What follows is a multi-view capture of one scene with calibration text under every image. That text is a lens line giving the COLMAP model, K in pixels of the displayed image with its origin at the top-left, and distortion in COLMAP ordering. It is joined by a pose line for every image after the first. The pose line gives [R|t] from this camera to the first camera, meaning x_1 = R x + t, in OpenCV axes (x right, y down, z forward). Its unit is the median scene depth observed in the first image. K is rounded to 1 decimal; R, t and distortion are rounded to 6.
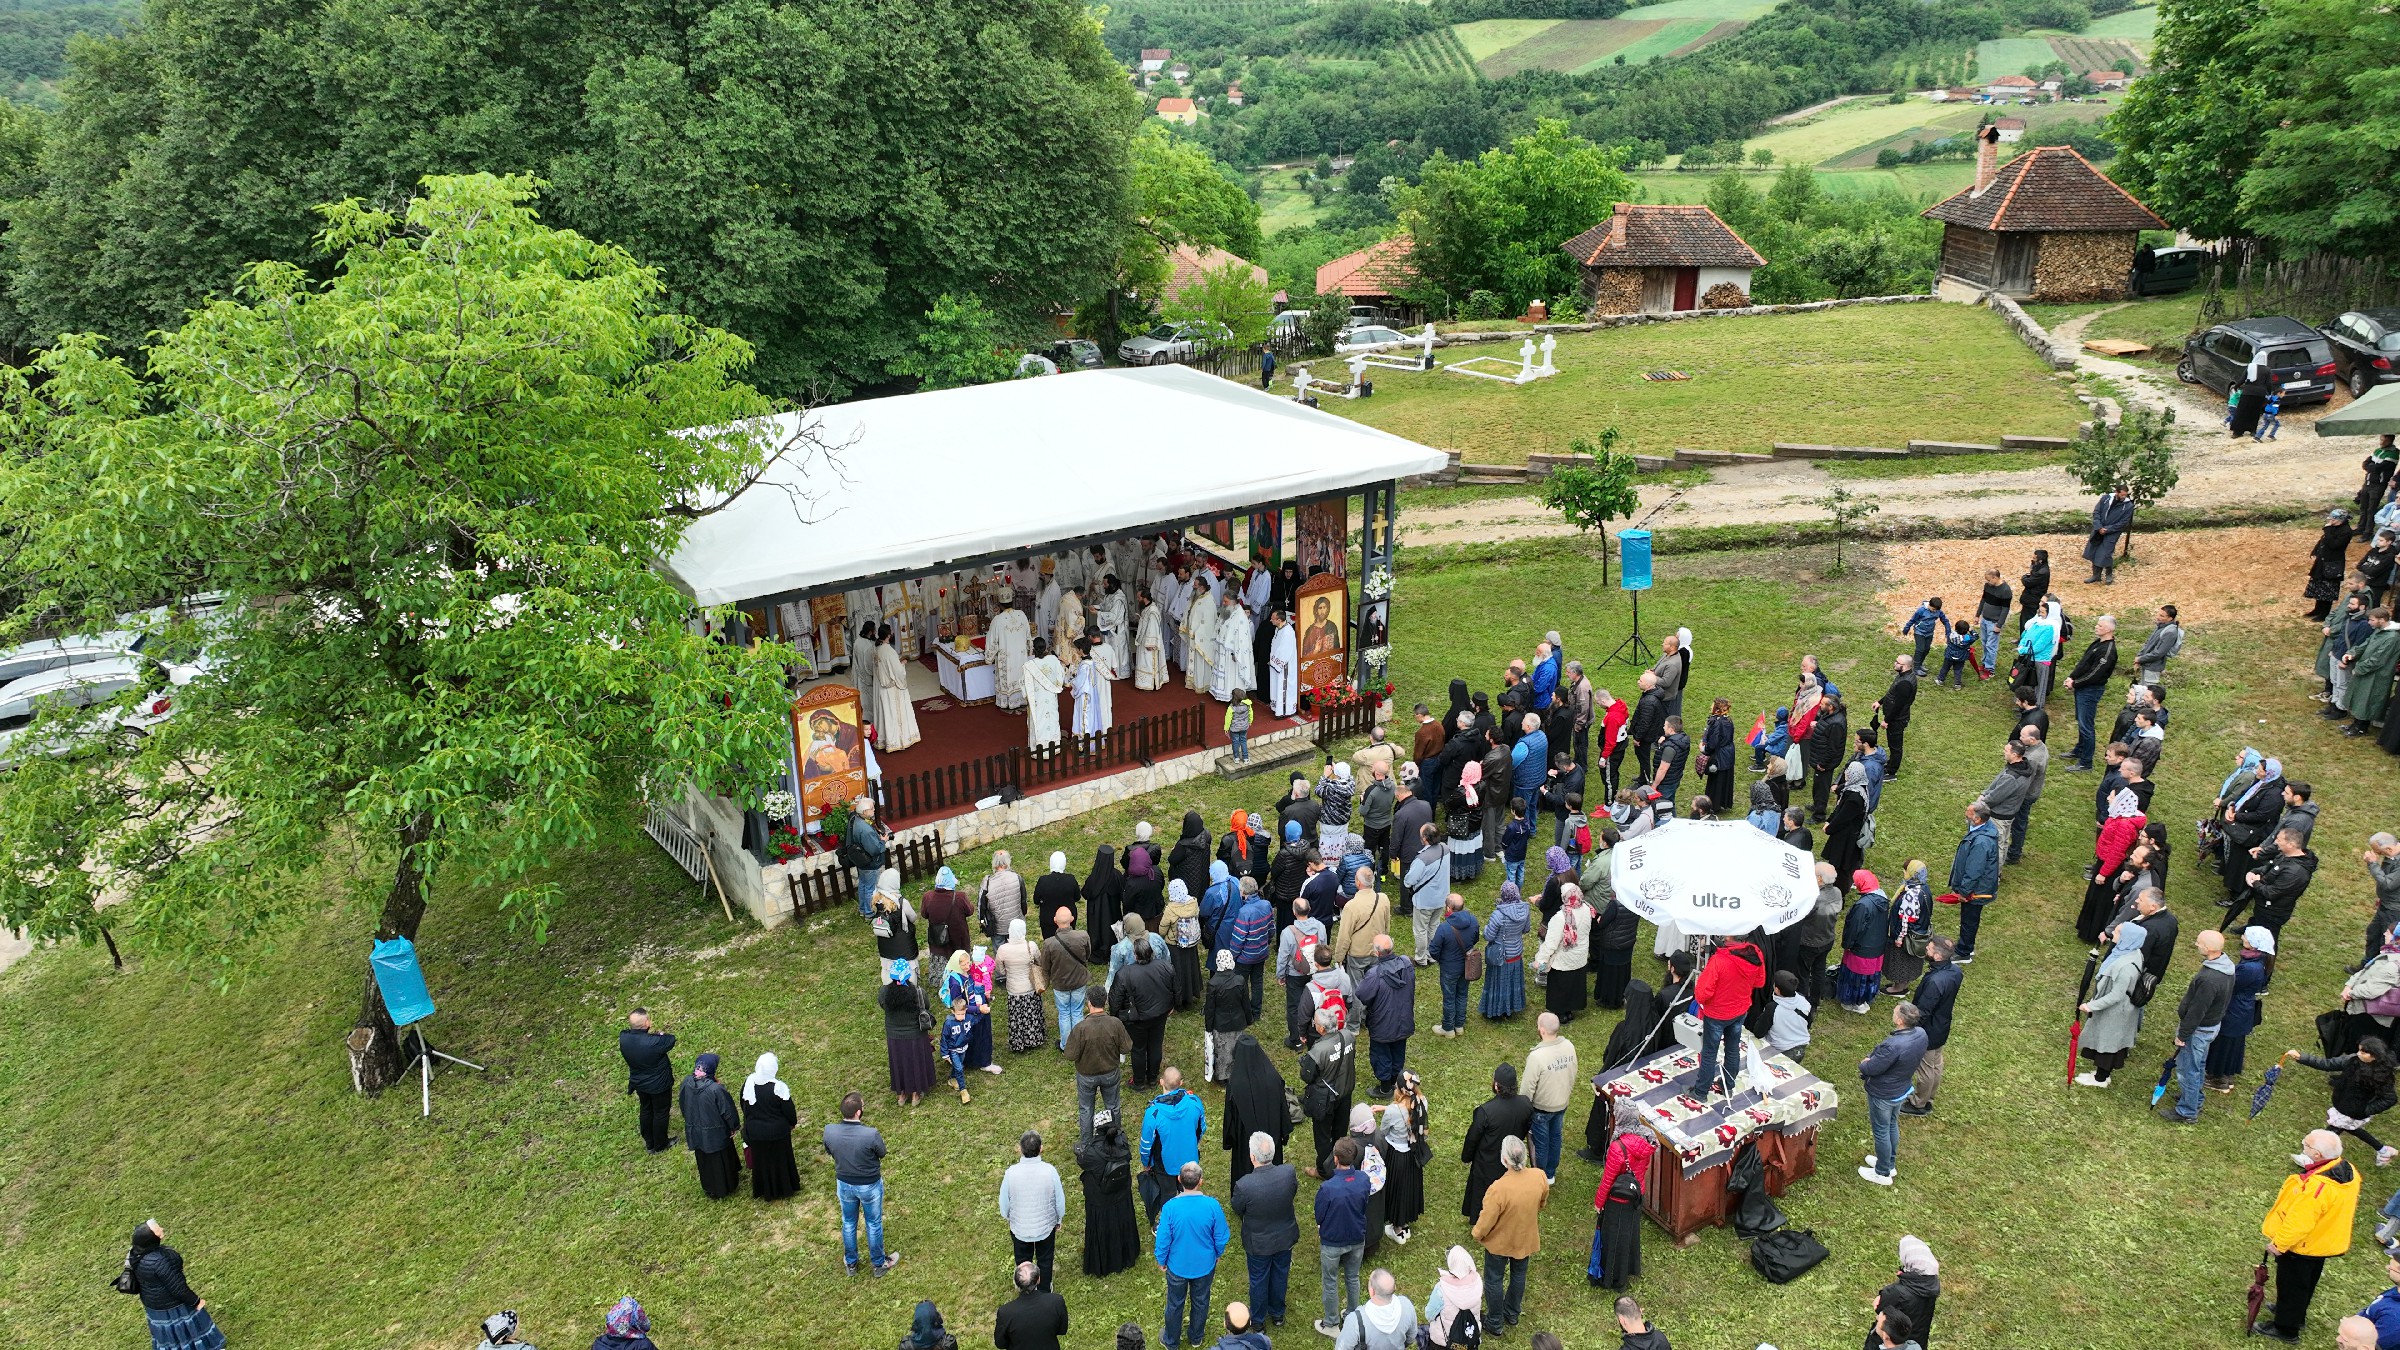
lens RADIAL K [[1682.7, 0, 1200.0], [0, 1682.7, 675.0], [0, 0, 1]] dist [0.000523, 0.001034]
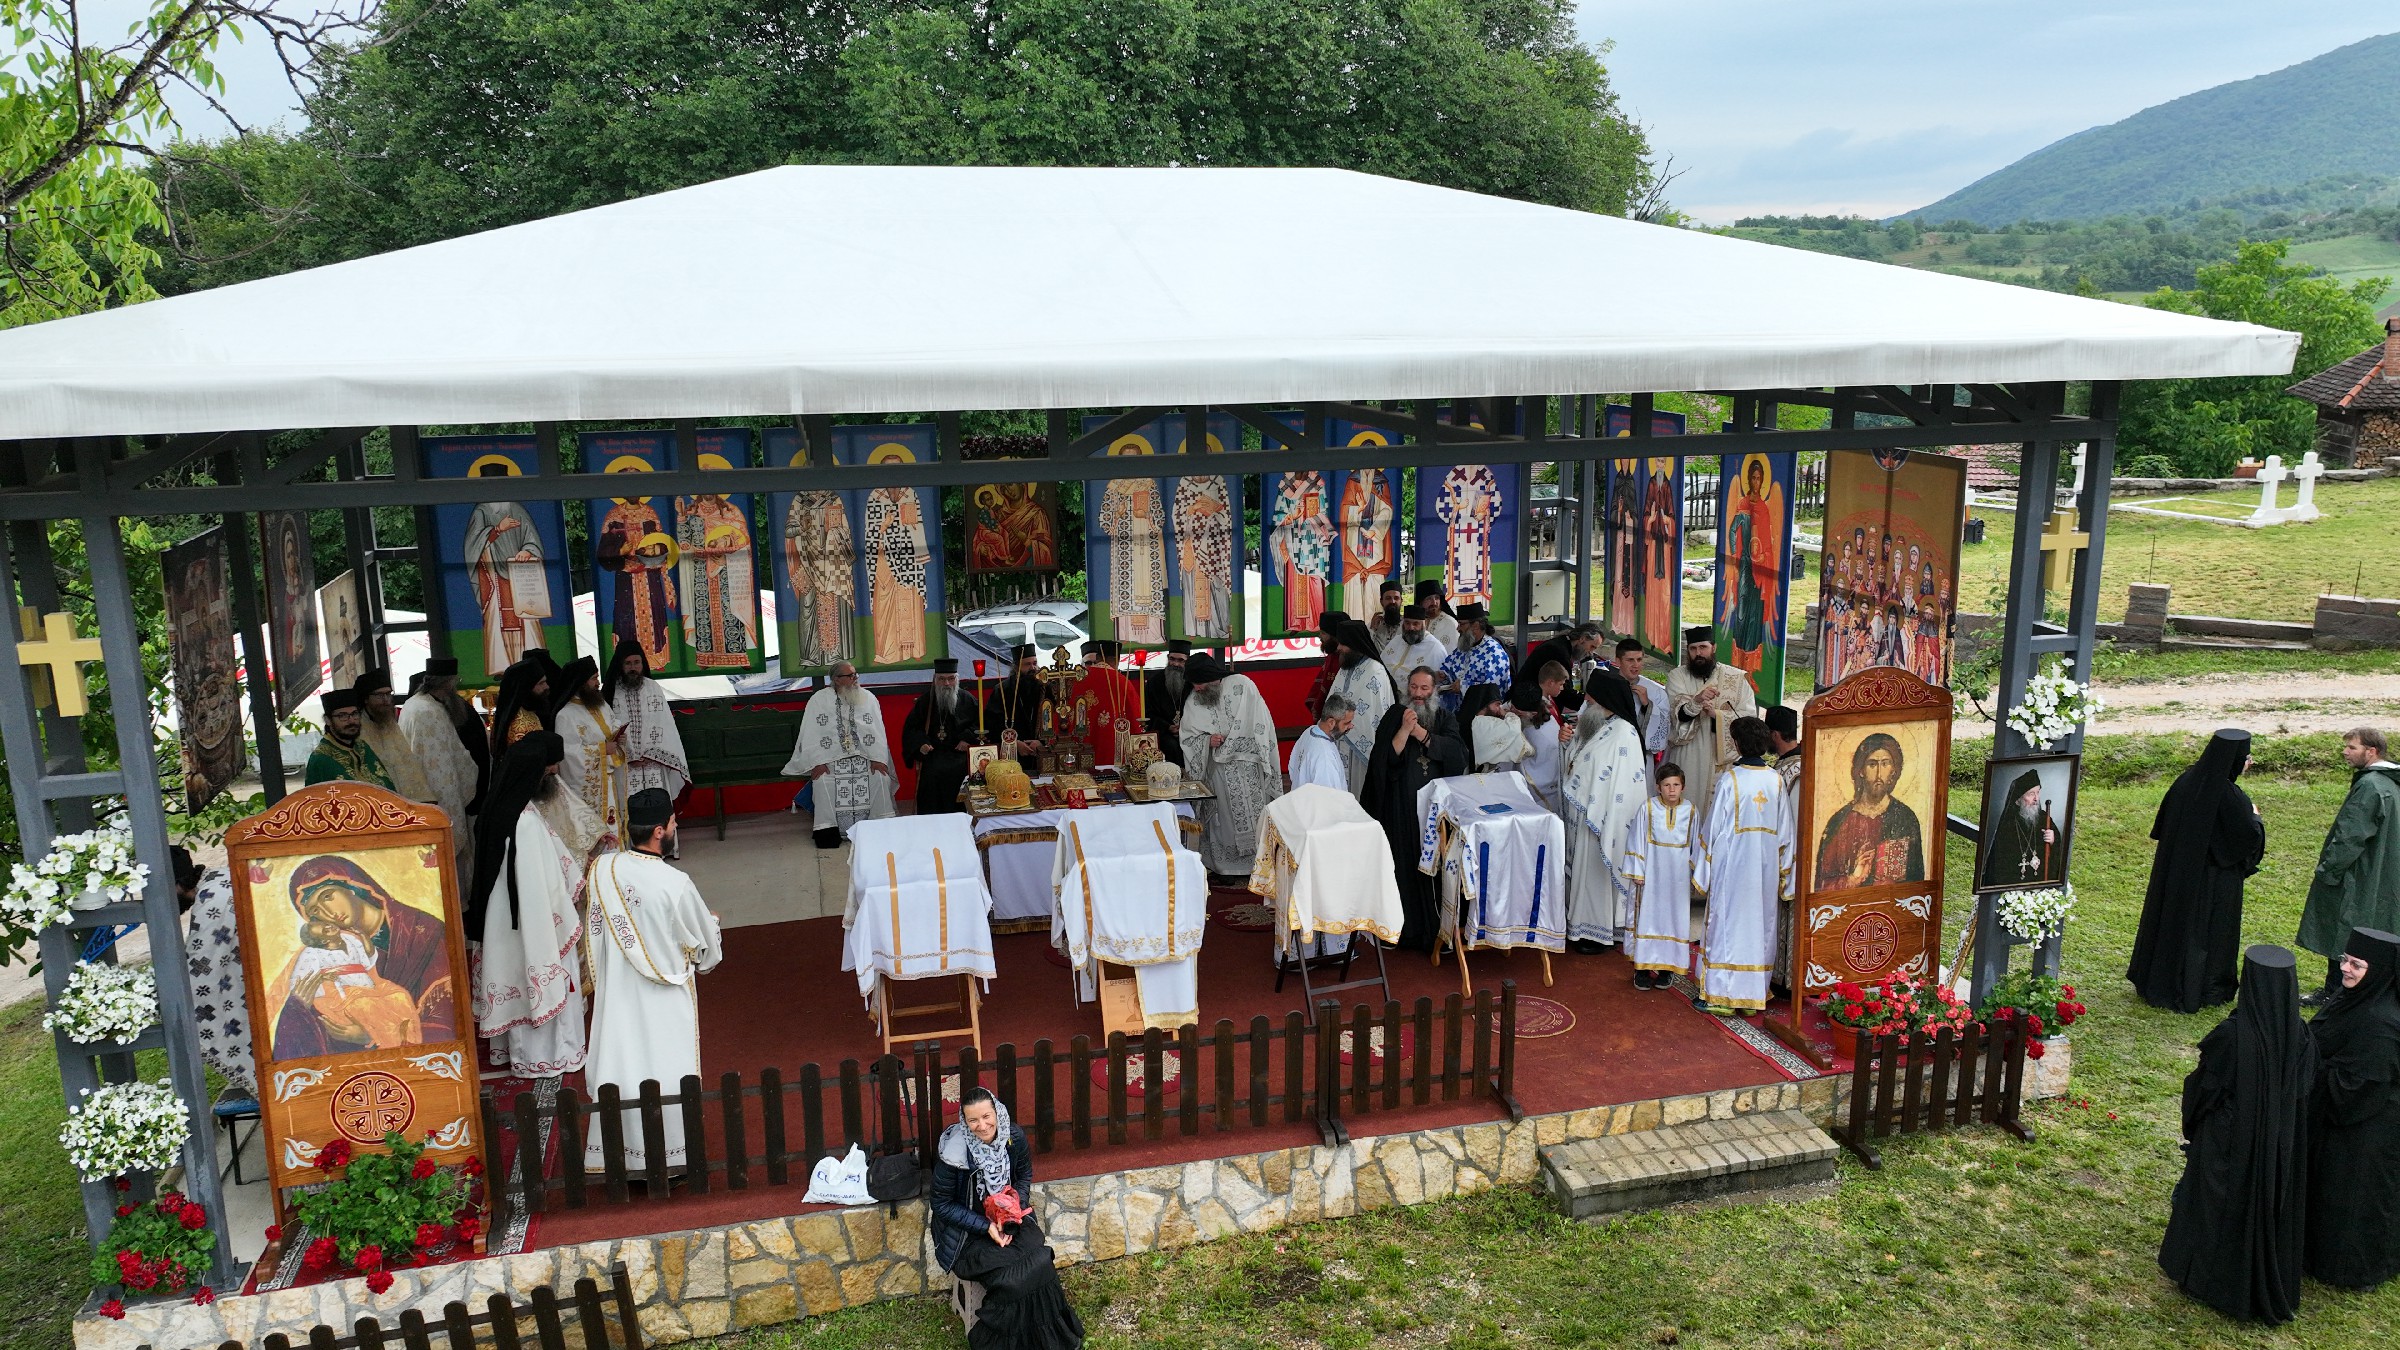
lens RADIAL K [[1858.9, 0, 1227.3], [0, 1858.9, 665.6], [0, 0, 1]] dist [0.027811, 0.001081]
pose [[0.962706, 0.072508, -0.260654, 0.022789], [-0.113592, 0.982716, -0.146174, 0.008166], [0.245550, 0.170331, 0.954302, 0.323569]]
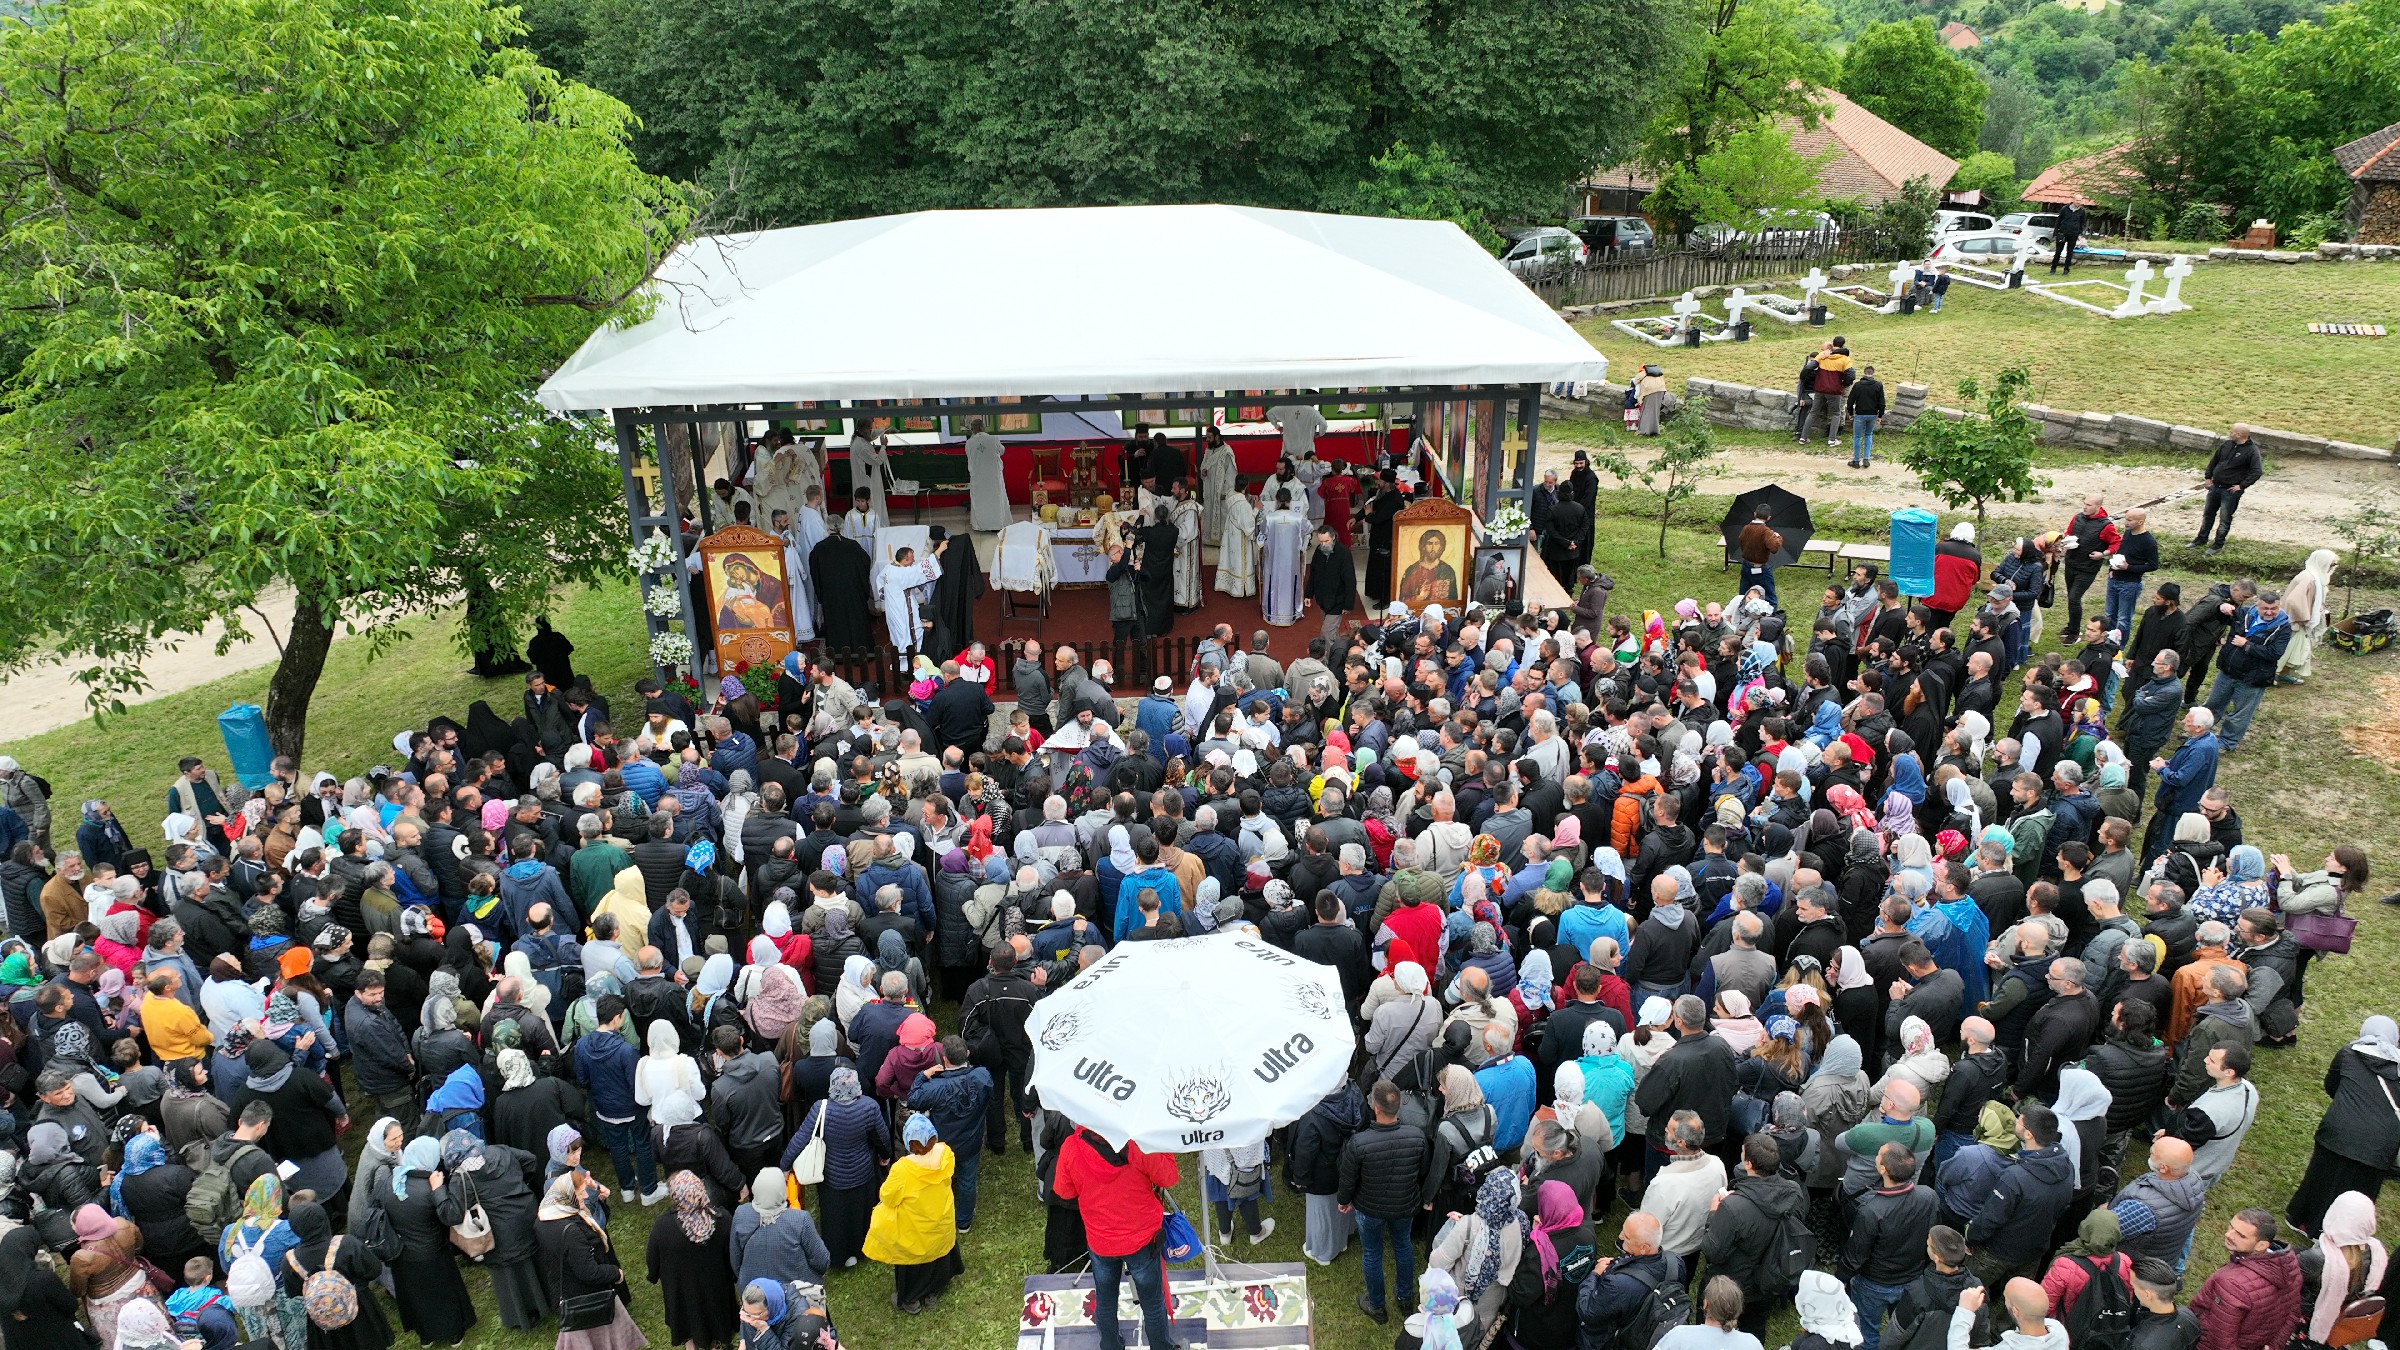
lens RADIAL K [[1747.4, 0, 1096.9], [0, 1747.4, 667.1], [0, 0, 1]] dist [-0.001331, -0.004607]
pose [[0.884605, 0.198893, -0.421801, 0.157601], [-0.175607, 0.979981, 0.093809, -0.018265], [0.432015, -0.008913, 0.901822, 0.128179]]
